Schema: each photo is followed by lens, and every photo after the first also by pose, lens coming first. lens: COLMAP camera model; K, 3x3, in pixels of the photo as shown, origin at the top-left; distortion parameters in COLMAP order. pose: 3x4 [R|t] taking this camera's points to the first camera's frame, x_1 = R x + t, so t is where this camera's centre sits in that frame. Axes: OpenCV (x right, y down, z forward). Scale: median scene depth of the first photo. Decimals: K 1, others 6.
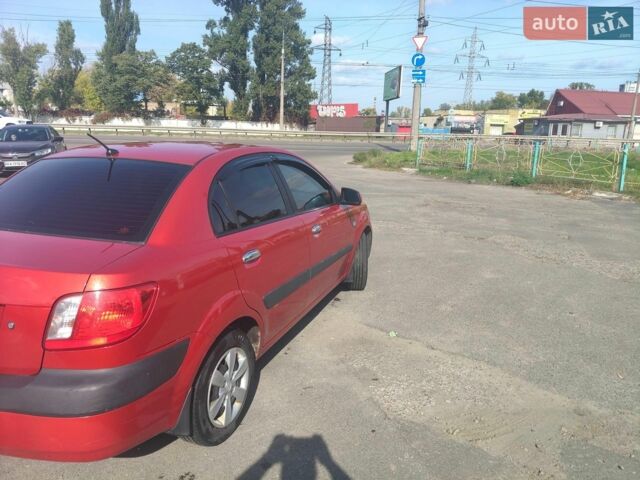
lens RADIAL K [[498.9, 0, 320.0], [0, 498.9, 240.0], [0, 0, 1]] dist [-0.014284, -0.008016]
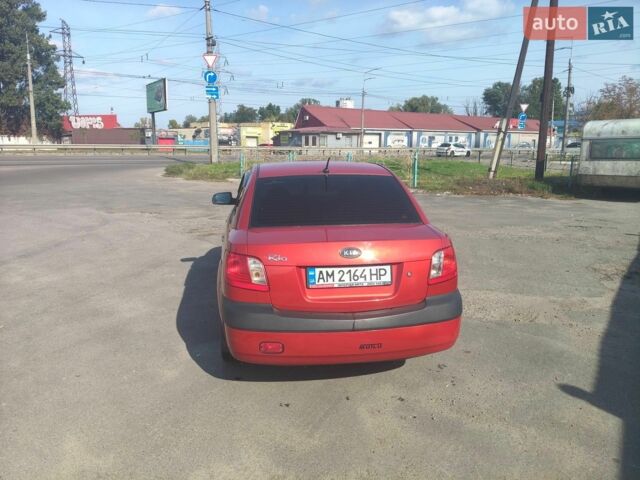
lens RADIAL K [[490.8, 0, 314.9], [0, 490.8, 240.5], [0, 0, 1]] dist [0.075159, -0.152160]
pose [[0.884122, -0.100752, 0.456265, -0.047284], [0.109551, 0.993955, 0.007203, 0.001029], [-0.454232, 0.043616, 0.889815, -0.010751]]
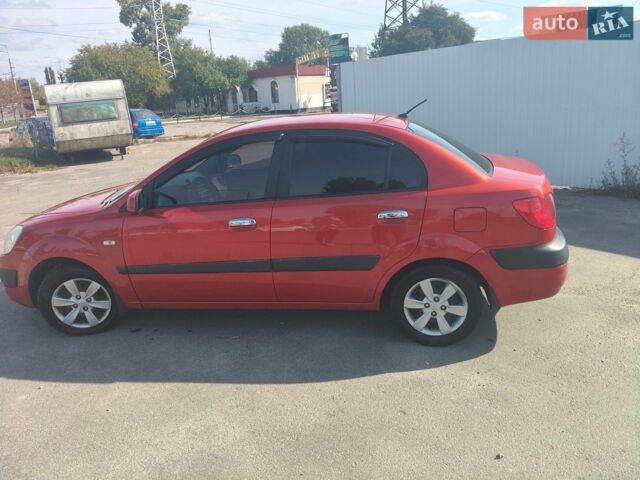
lens RADIAL K [[498.9, 0, 320.0], [0, 498.9, 240.0], [0, 0, 1]] dist [-0.014284, -0.008016]
pose [[-0.204427, -0.281386, 0.937567, -0.075320], [0.268915, 0.904799, 0.330186, -0.016940], [-0.941219, 0.319625, -0.109296, 0.067598]]
